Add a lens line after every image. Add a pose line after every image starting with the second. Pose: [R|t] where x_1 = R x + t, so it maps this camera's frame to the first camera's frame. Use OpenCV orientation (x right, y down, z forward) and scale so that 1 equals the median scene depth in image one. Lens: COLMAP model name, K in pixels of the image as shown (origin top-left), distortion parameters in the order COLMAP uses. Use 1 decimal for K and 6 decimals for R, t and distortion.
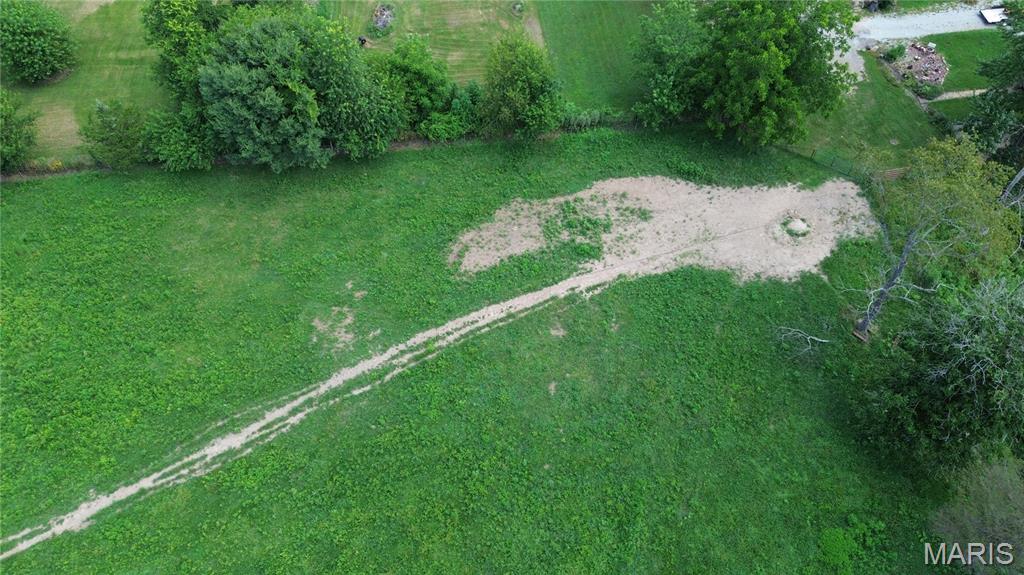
lens RADIAL K [[735.9, 0, 513.1], [0, 735.9, 285.7], [0, 0, 1]] dist [0.062221, -0.050312]
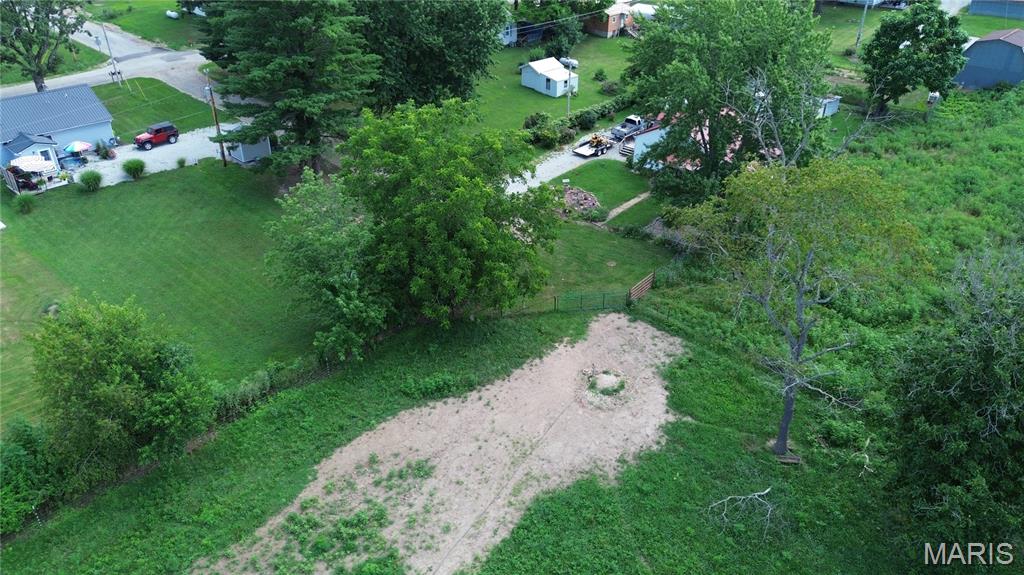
lens RADIAL K [[735.9, 0, 506.9], [0, 735.9, 282.9], [0, 0, 1]] dist [0.062221, -0.050312]
pose [[0.763210, -0.332090, 0.554281, -0.054162], [0.536842, 0.803293, -0.257915, -0.024514], [-0.359599, 0.494405, 0.791361, 0.414968]]
